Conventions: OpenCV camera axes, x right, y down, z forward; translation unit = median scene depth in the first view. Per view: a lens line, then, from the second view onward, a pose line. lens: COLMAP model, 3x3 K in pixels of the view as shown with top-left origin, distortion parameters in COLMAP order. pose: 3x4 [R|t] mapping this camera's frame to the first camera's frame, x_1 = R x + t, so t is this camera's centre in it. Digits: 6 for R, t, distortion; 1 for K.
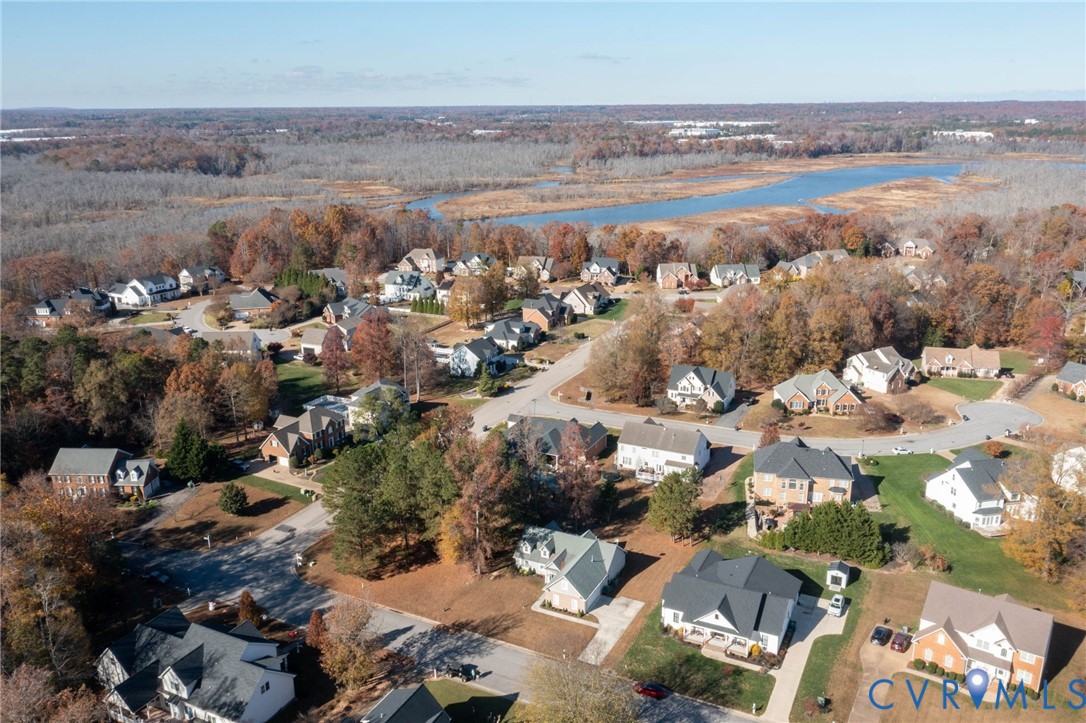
lens RADIAL K [[866.5, 0, 544.7], [0, 866.5, 367.8], [0, 0, 1]] dist [-0.007720, 0.021425]
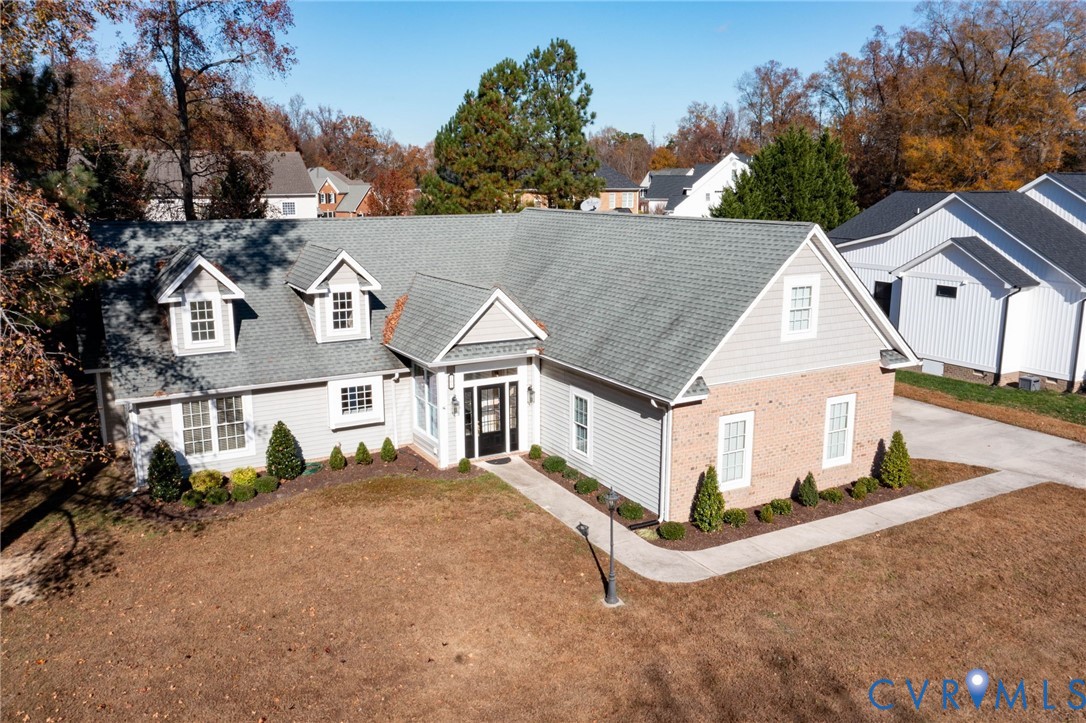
lens RADIAL K [[866.5, 0, 543.0], [0, 866.5, 356.8], [0, 0, 1]] dist [-0.007720, 0.021425]
pose [[0.567604, -0.161515, 0.807304, -0.096290], [0.243540, 0.969624, 0.022761, 0.205846], [-0.786457, 0.183692, 0.589697, 0.797259]]
